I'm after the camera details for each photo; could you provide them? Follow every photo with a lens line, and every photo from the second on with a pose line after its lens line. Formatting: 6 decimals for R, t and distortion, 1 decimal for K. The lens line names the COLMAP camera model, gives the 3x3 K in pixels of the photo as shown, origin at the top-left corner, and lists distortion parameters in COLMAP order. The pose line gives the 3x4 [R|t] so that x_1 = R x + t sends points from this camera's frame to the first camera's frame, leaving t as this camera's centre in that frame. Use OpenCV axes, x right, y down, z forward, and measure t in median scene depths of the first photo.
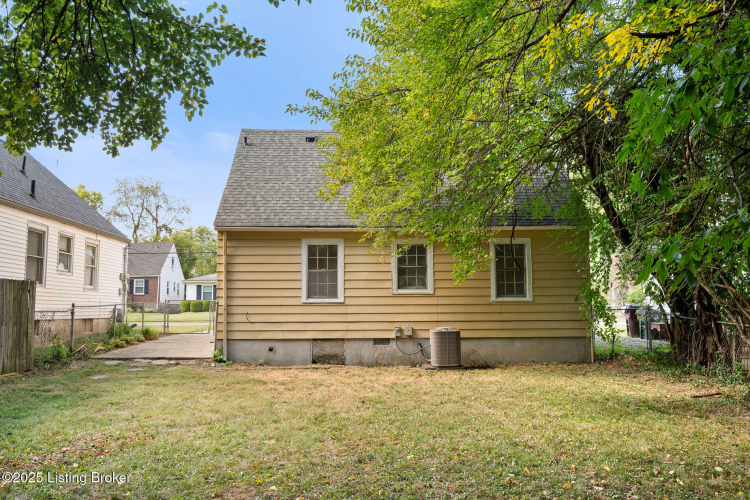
lens RADIAL K [[621.7, 0, 375.0], [0, 621.7, 250.0], [0, 0, 1]] dist [0.008956, 0.002951]
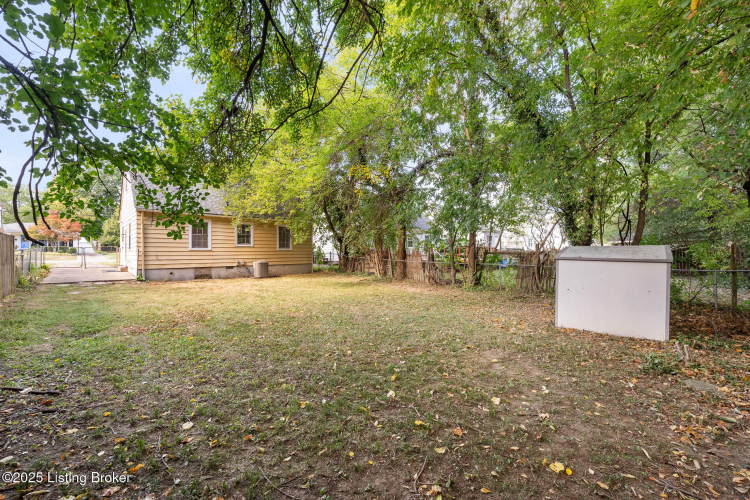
lens RADIAL K [[303.1, 0, 375.0], [0, 303.1, 250.0], [0, 0, 1]] dist [-0.000883, -0.000025]
pose [[0.717549, 0.007788, 0.696464, -0.375483], [-0.080250, 0.994203, 0.071563, -0.035816], [-0.691869, -0.107241, 0.714014, -0.134298]]
